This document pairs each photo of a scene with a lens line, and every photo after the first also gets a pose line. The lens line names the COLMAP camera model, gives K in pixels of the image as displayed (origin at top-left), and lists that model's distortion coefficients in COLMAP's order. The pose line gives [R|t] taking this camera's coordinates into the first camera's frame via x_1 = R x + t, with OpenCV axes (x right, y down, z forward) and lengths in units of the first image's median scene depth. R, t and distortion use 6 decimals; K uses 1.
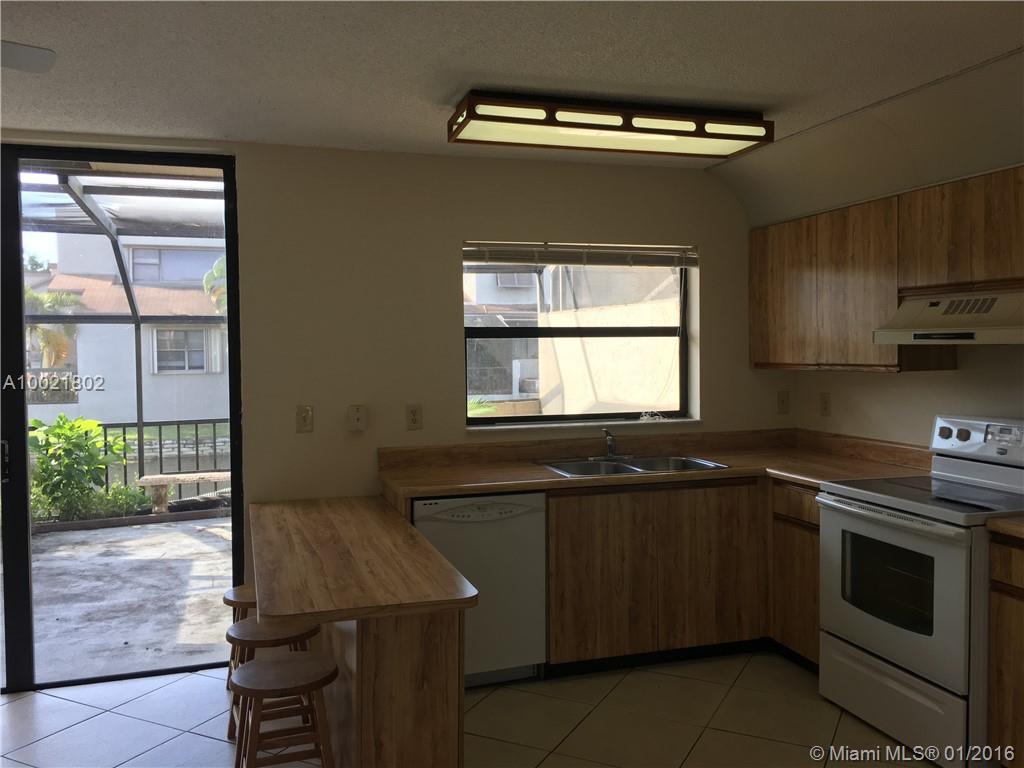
lens RADIAL K [[865.9, 0, 509.7], [0, 865.9, 375.0], [0, 0, 1]] dist [0.065613, -0.080074]
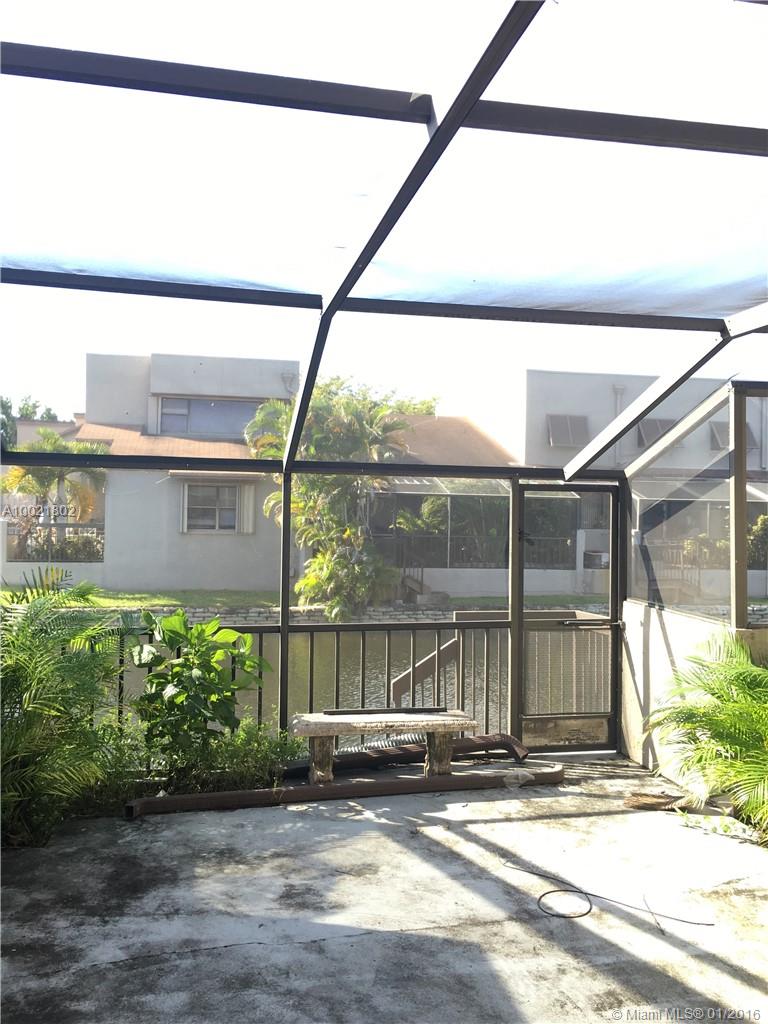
lens RADIAL K [[865.9, 0, 379.9], [0, 865.9, 508.2], [0, 0, 1]] dist [0.065613, -0.080074]
pose [[0.991917, 0.030105, -0.123263, -0.560638], [-0.034330, 0.998889, -0.032294, -0.028590], [0.122154, 0.036265, 0.991848, 0.750967]]
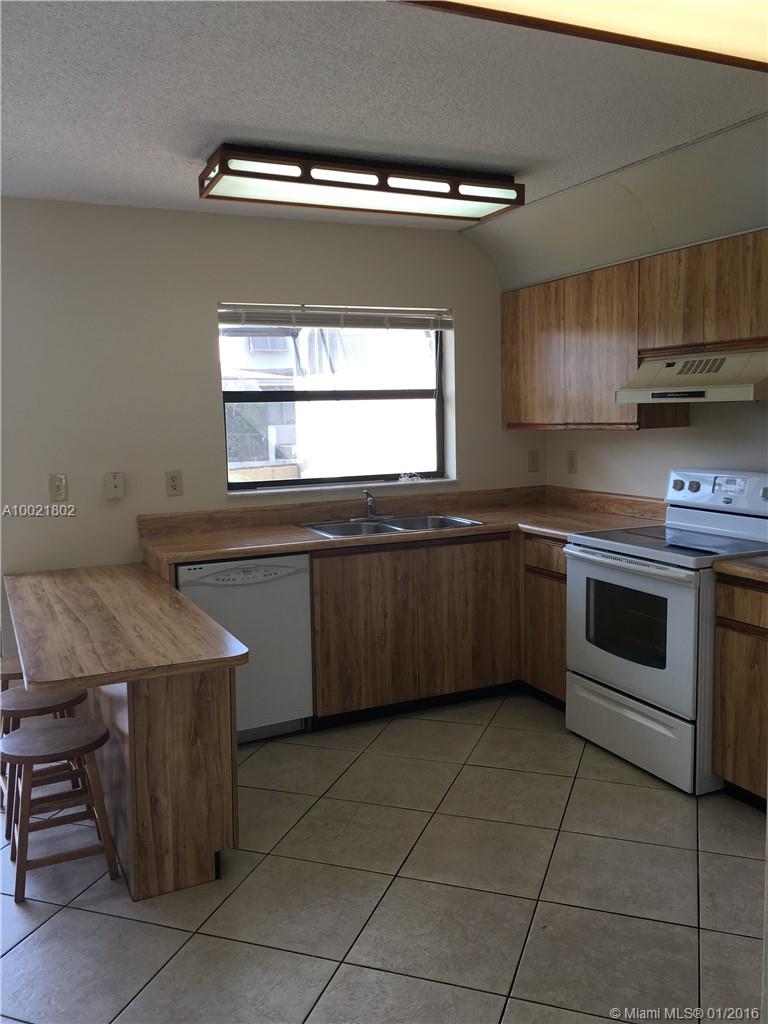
lens RADIAL K [[865.9, 0, 380.7], [0, 865.9, 510.0], [0, 0, 1]] dist [0.065613, -0.080074]
pose [[0.991053, -0.027608, 0.130579, -0.007221], [0.017112, 0.996581, 0.080831, 0.003166], [-0.132364, -0.077873, 0.988137, -0.014591]]
